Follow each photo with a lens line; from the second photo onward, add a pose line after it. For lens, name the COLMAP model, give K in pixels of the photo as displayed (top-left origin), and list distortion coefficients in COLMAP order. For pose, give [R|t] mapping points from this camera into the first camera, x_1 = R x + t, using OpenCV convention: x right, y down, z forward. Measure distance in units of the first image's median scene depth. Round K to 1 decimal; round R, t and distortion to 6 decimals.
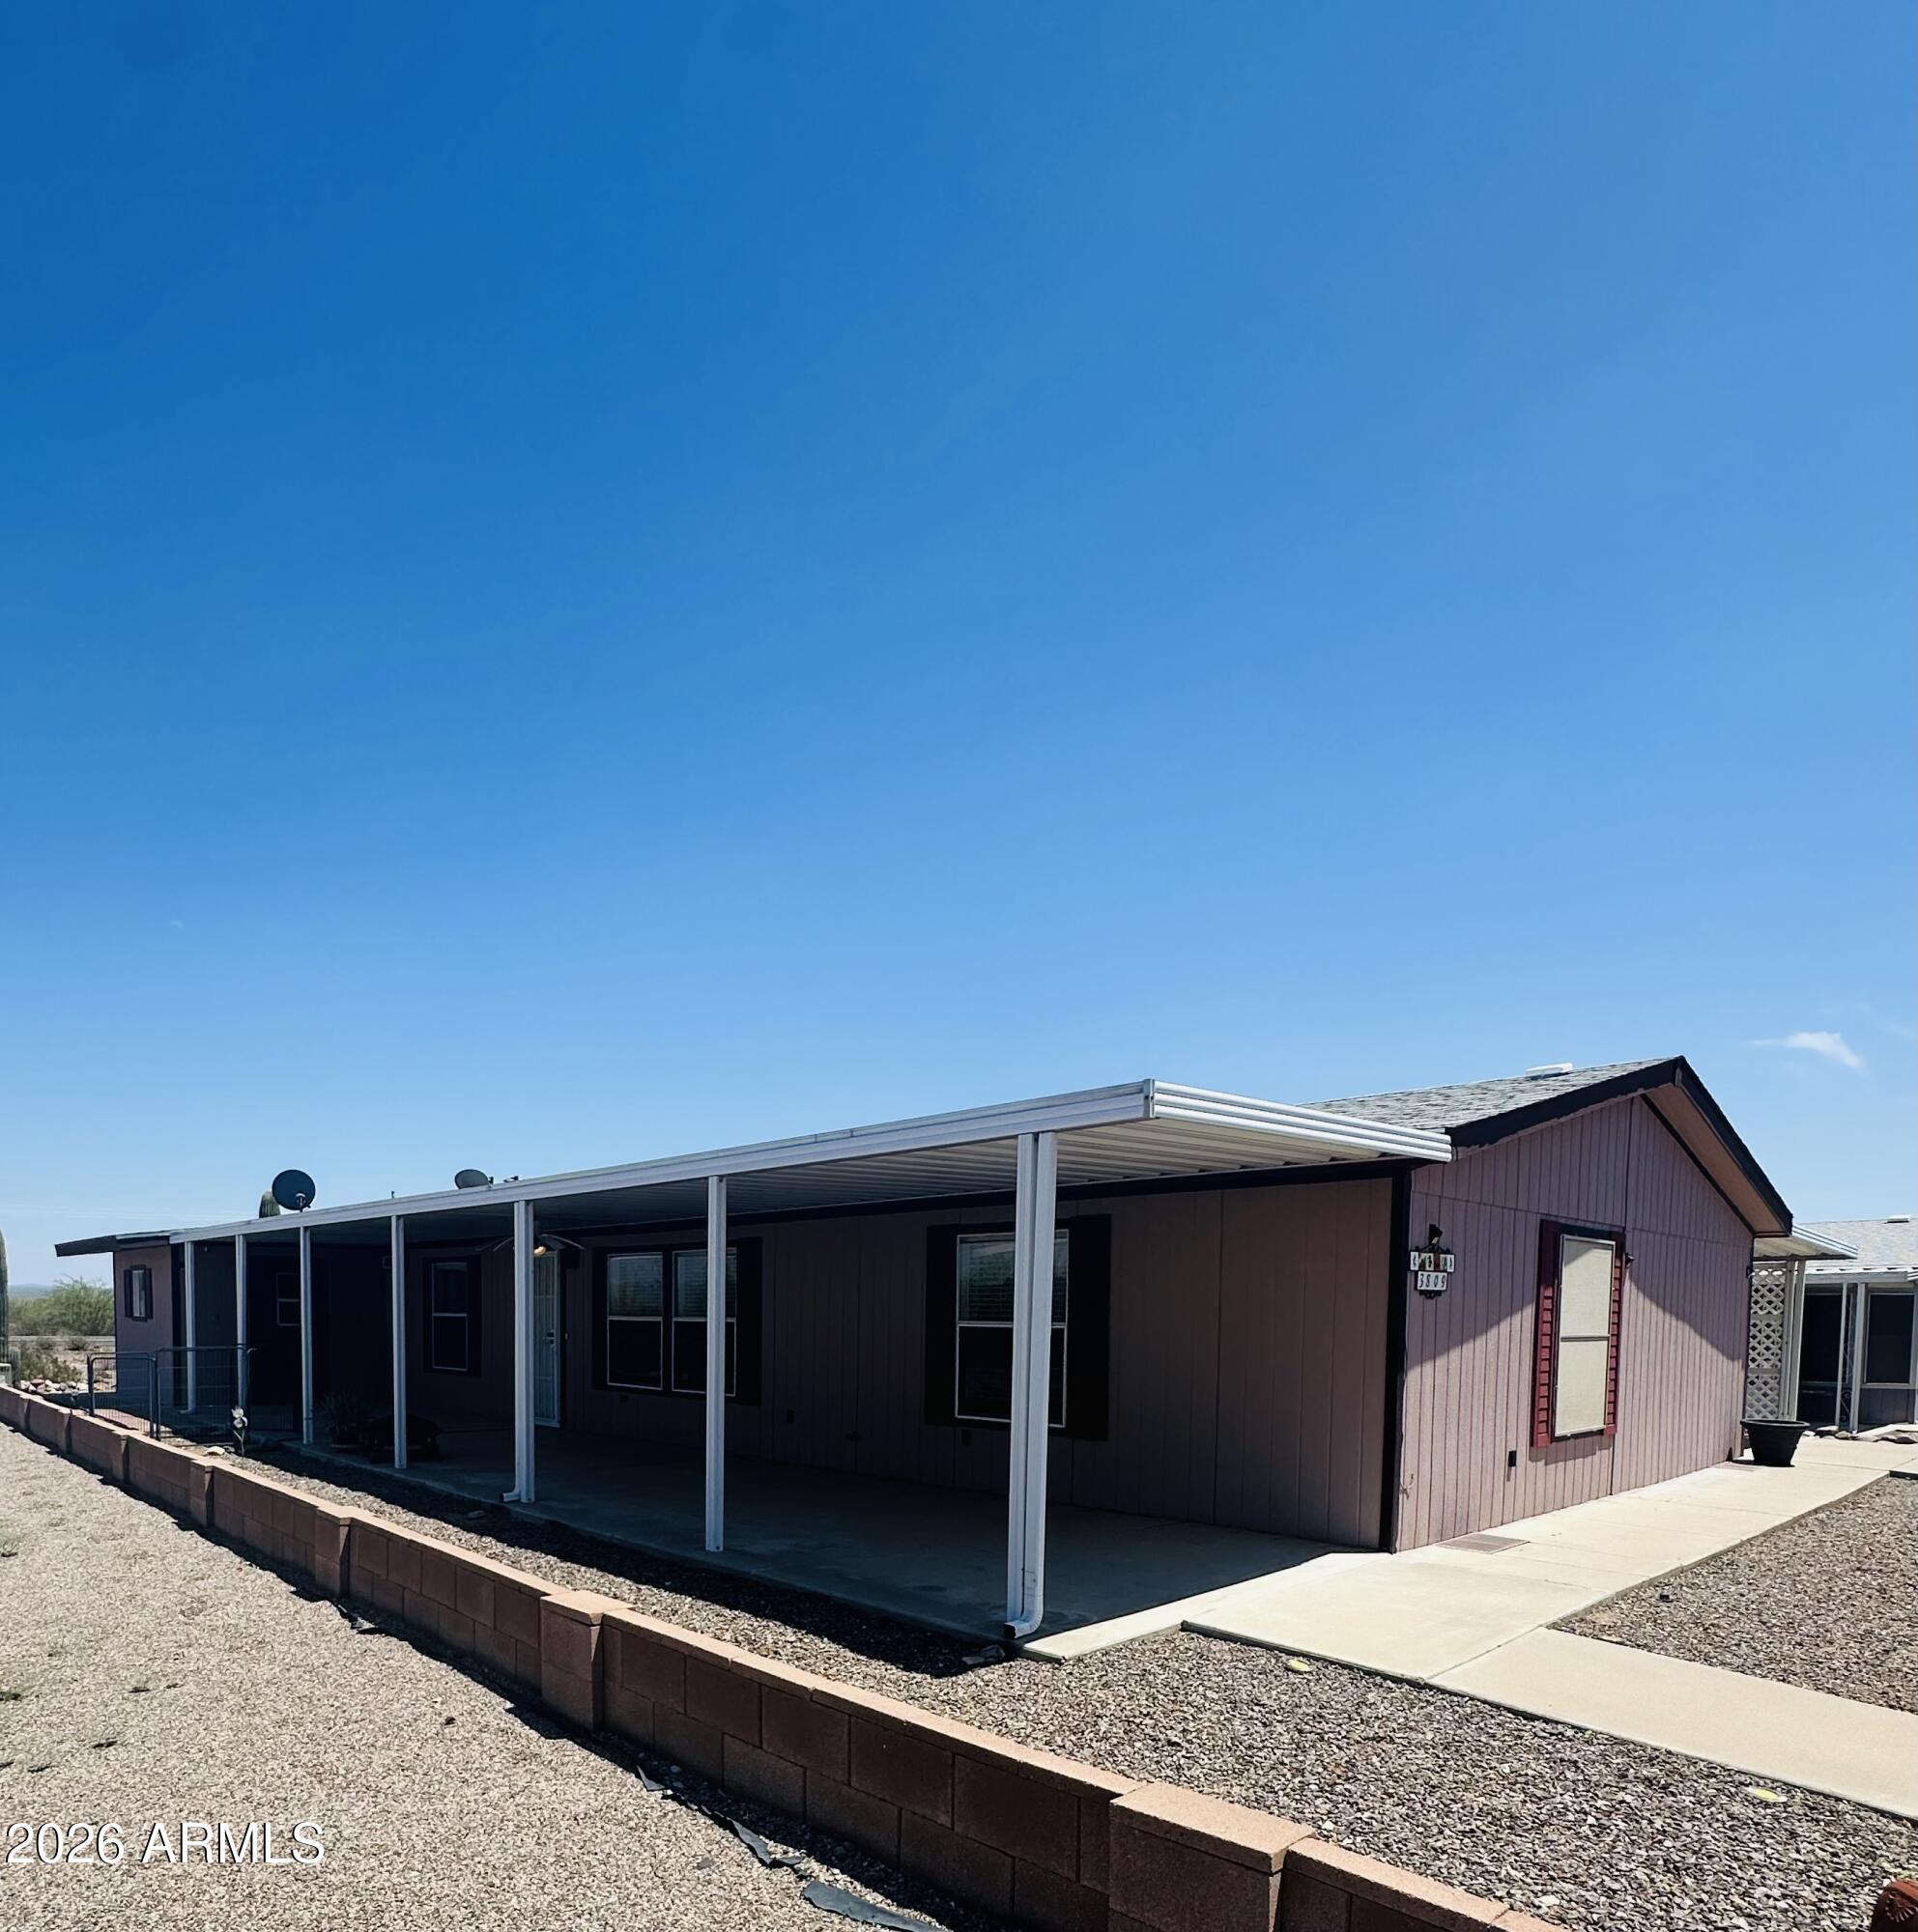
lens RADIAL K [[1225.4, 0, 866.0], [0, 1225.4, 1387.7], [0, 0, 1]] dist [-0.005936, -0.001479]
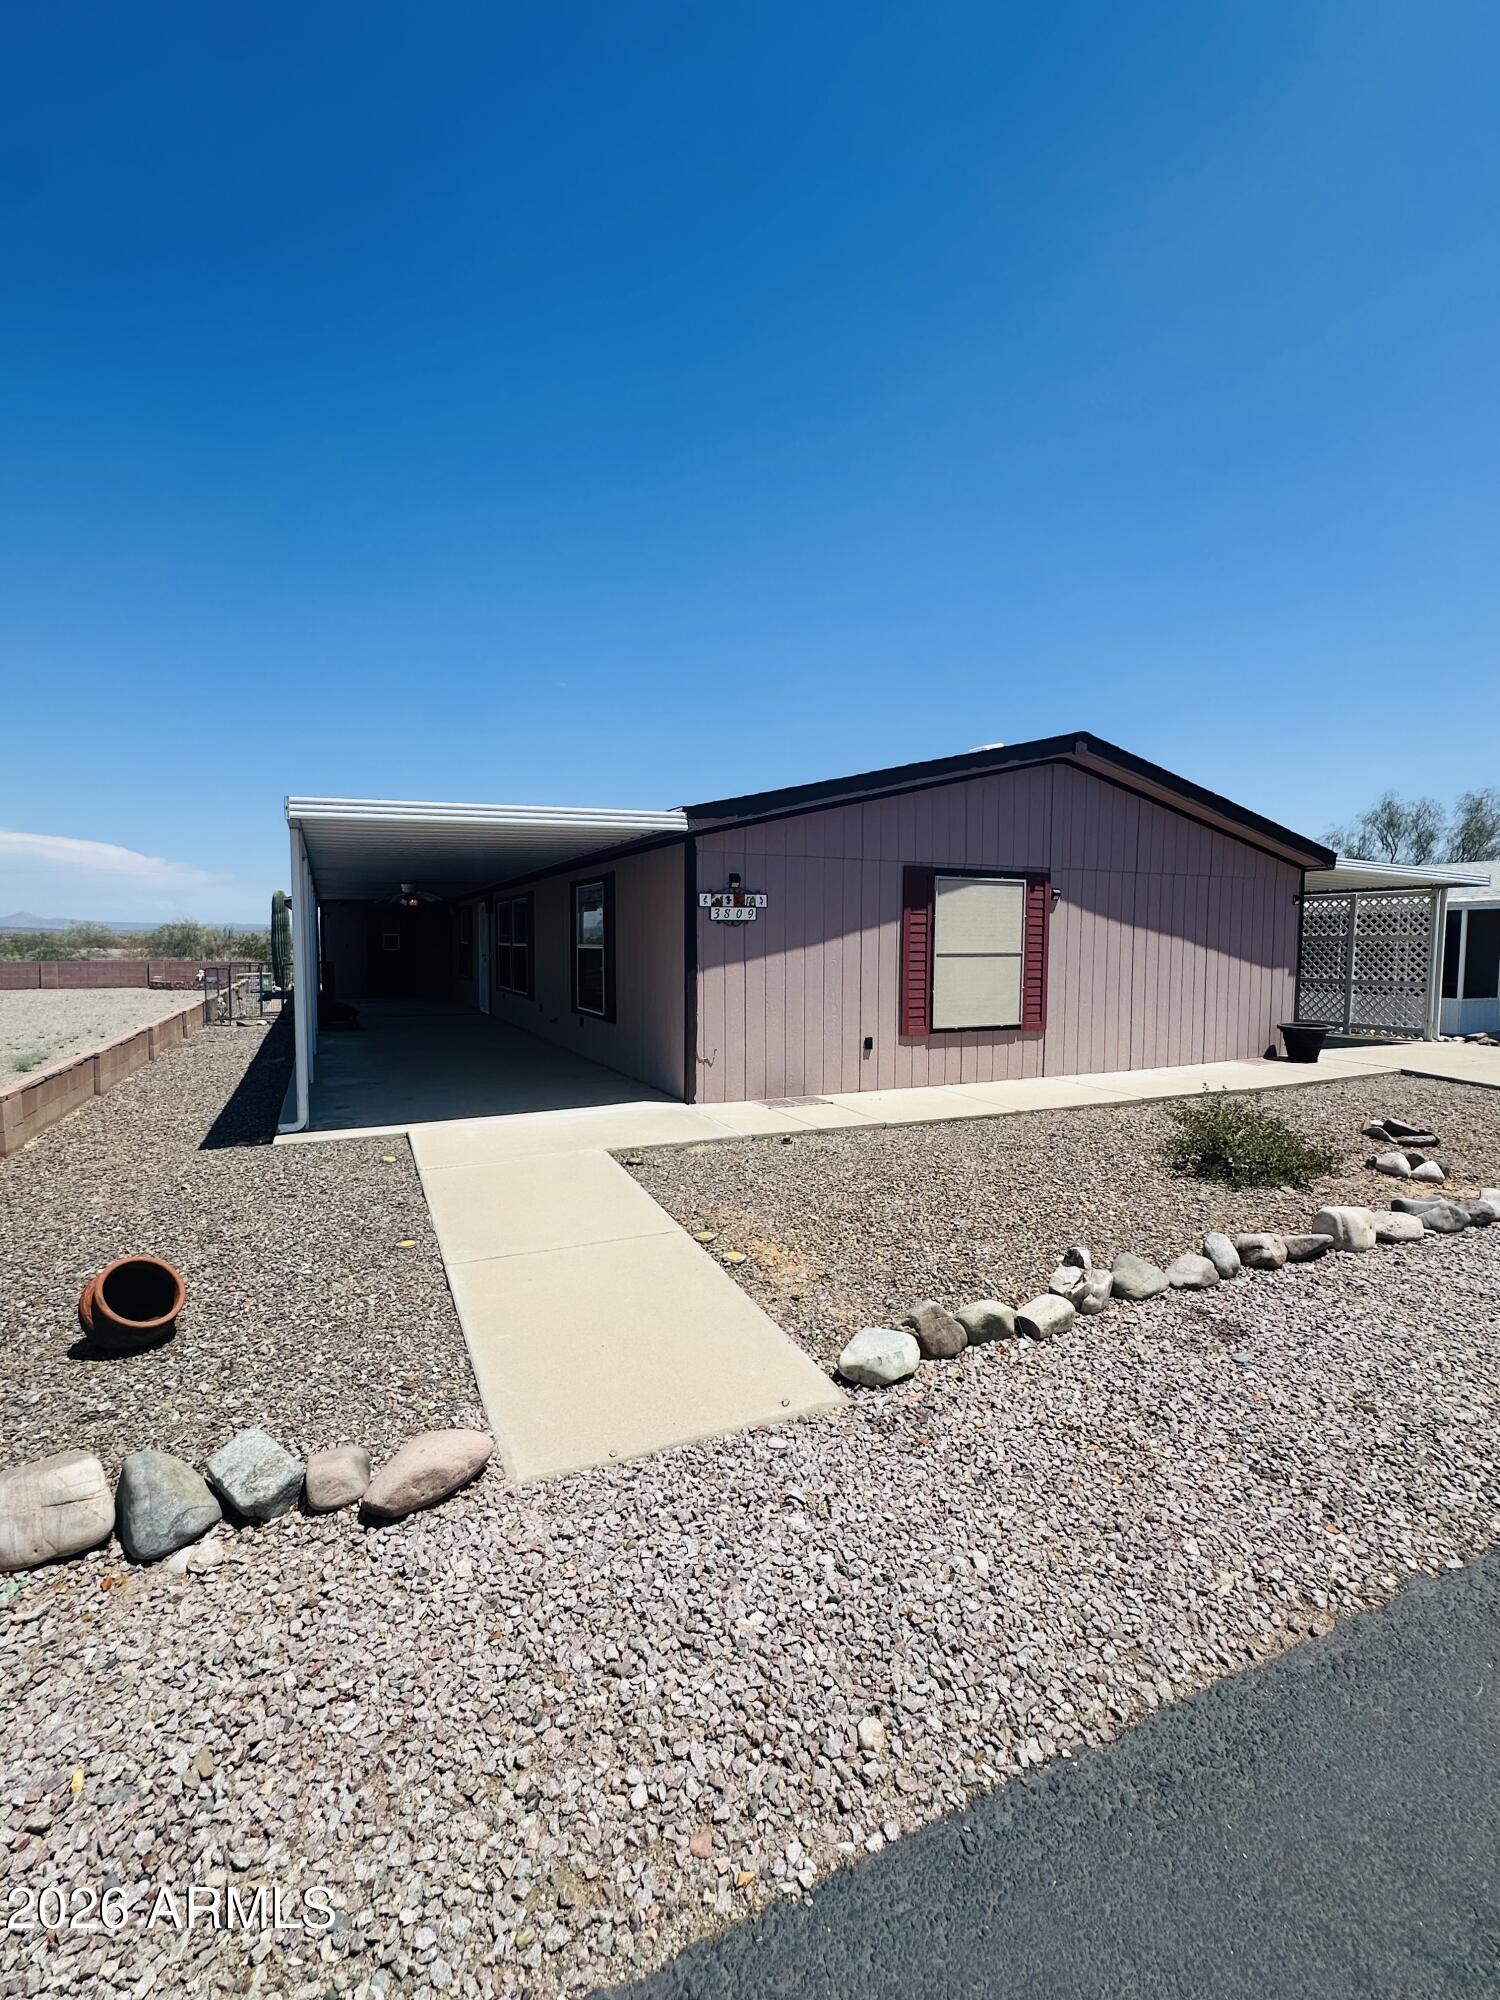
lens RADIAL K [[883.2, 0, 745.2], [0, 883.2, 996.6], [0, 0, 1]] dist [-0.005789, 0.000135]
pose [[0.956000, 0.012318, -0.293108, 0.648326], [-0.011665, 0.999924, 0.003978, 0.003893], [0.293135, -0.000384, 0.956071, 0.022878]]
